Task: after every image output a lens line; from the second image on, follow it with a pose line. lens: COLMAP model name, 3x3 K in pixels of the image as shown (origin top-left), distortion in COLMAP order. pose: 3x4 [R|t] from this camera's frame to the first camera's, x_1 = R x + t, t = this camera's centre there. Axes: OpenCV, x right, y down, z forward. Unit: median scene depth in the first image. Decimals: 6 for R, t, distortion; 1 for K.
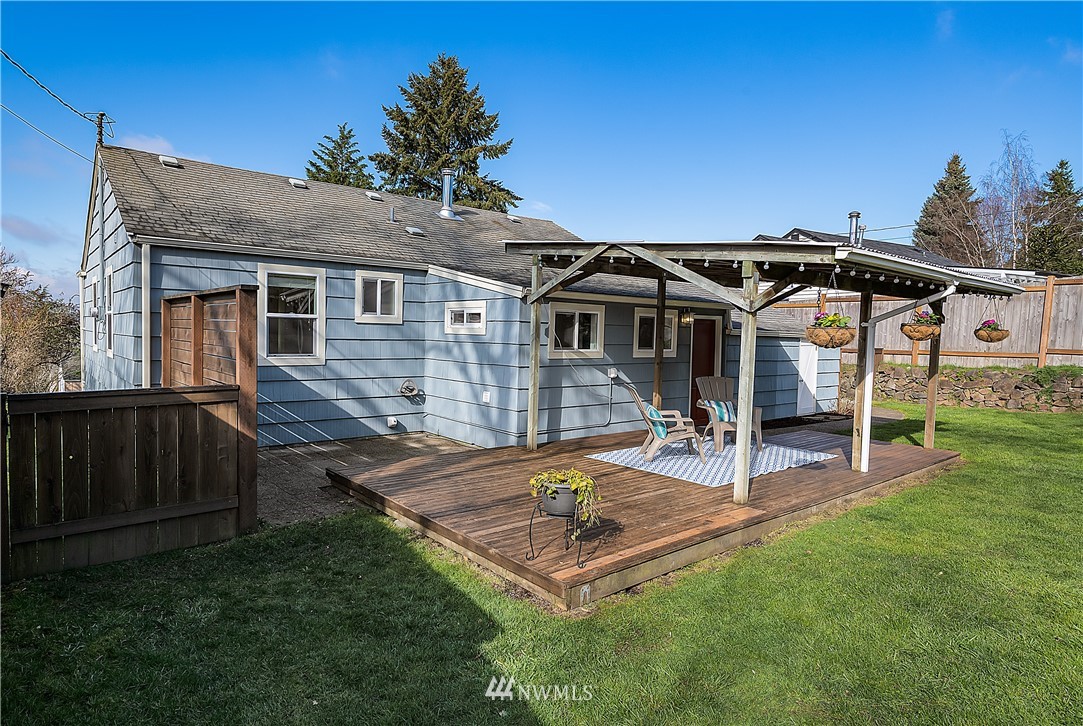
lens RADIAL K [[615.3, 0, 541.5], [0, 615.3, 363.0], [0, 0, 1]] dist [0.003155, -0.000244]
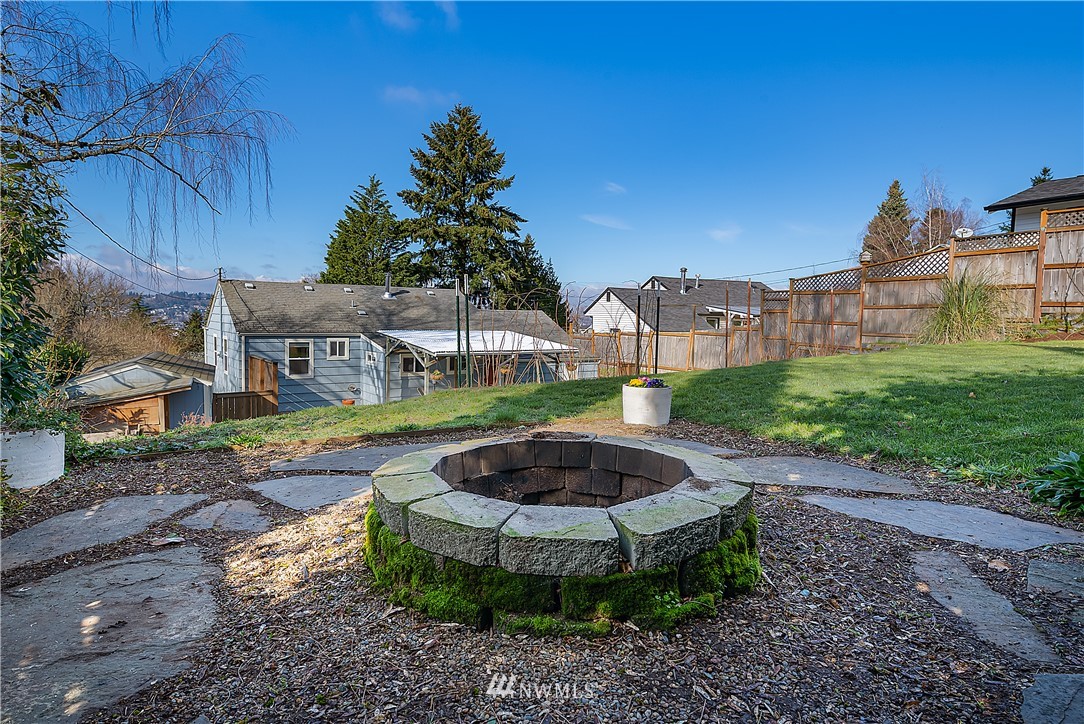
lens RADIAL K [[584.8, 0, 542.0], [0, 584.8, 362.0], [0, 0, 1]] dist [0.000549, 0.000586]
pose [[0.997736, 0.000066, -0.067256, 0.462378], [0.000790, 0.999919, 0.012707, -0.060291], [0.067251, -0.012731, 0.997655, -0.812607]]
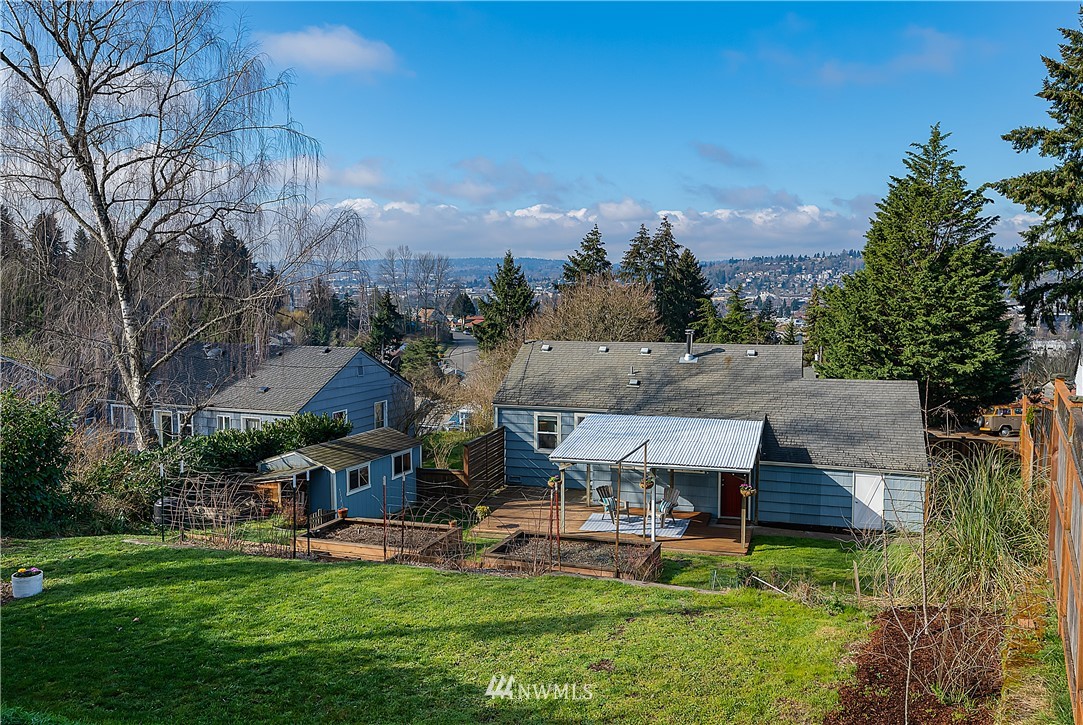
lens RADIAL K [[862.1, 0, 541.5], [0, 862.1, 362.5], [0, 0, 1]] dist [0.003403, -0.000028]
pose [[0.585422, 0.048714, -0.809264, 1.464494], [-0.041372, 0.998688, 0.030188, -0.290263], [0.809672, 0.015809, 0.586669, -0.626119]]
